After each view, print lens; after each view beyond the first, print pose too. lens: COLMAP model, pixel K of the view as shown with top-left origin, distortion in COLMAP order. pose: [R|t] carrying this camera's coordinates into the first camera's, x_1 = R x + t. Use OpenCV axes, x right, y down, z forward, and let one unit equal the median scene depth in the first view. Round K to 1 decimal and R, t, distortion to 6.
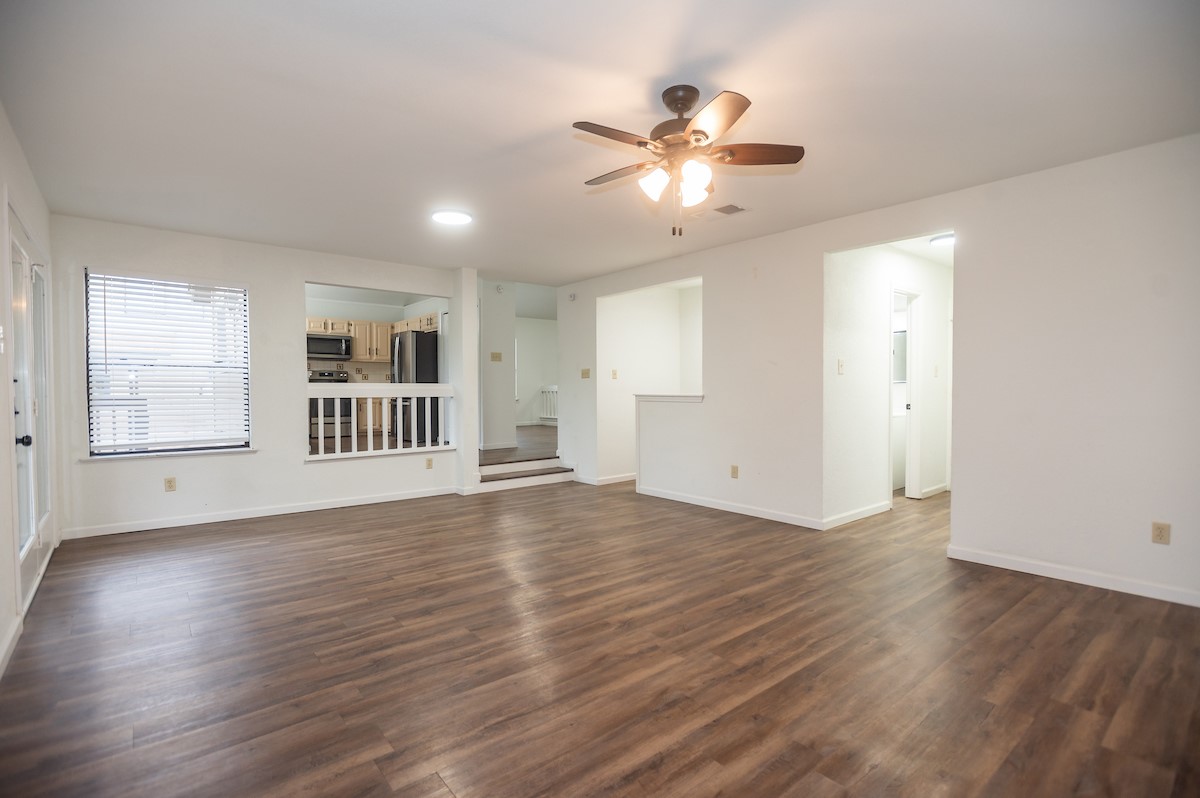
lens RADIAL K [[572.8, 0, 610.9], [0, 572.8, 399.4], [0, 0, 1]] dist [-0.012582, 0.000442]
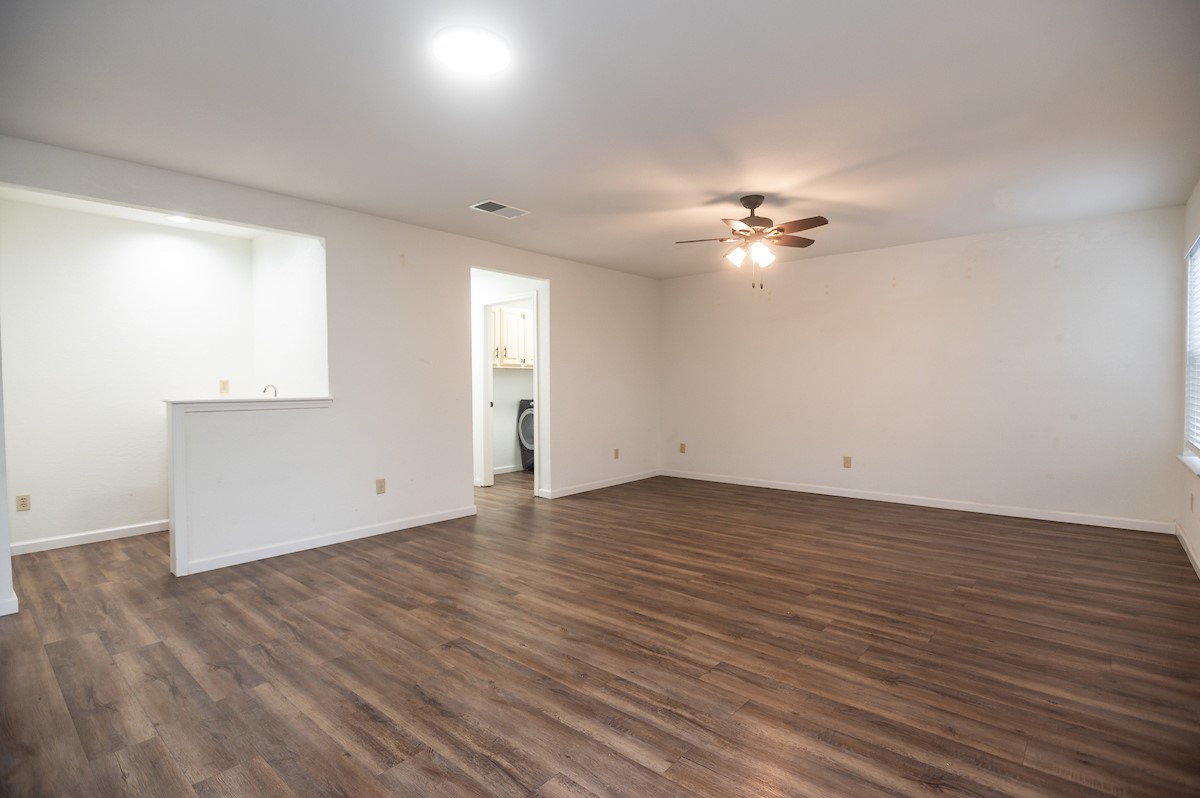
lens RADIAL K [[572.9, 0, 598.6], [0, 572.9, 396.2], [0, 0, 1]] dist [-0.012720, -0.000074]
pose [[-0.153389, -0.012492, 0.988087, -1.019139], [0.029229, 0.999425, 0.017172, -0.018004], [-0.987733, 0.031515, -0.152936, 1.231234]]
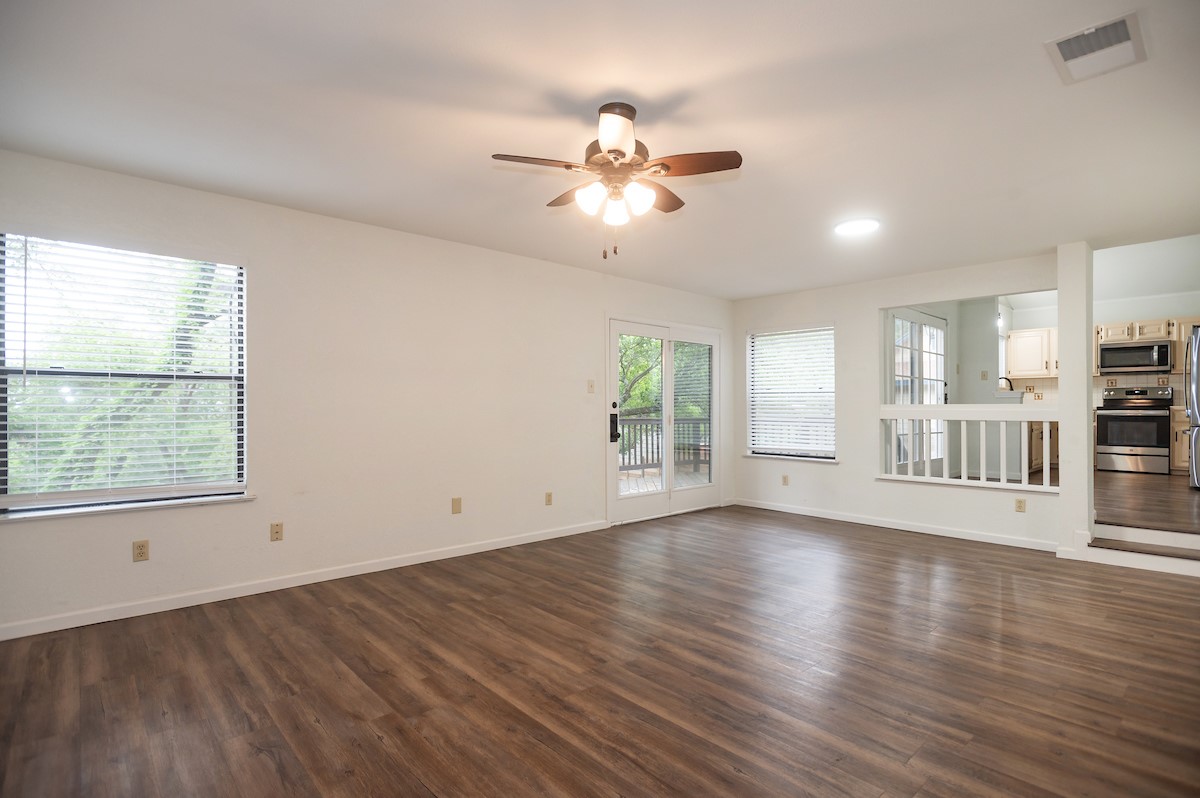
lens RADIAL K [[581.4, 0, 601.9], [0, 581.4, 414.0], [0, 0, 1]] dist [-0.008870, -0.001417]
pose [[0.039537, 0.011047, -0.999157, 0.825092], [-0.020463, 0.999738, 0.010244, -0.019743], [0.999009, 0.020041, 0.039752, 0.692567]]
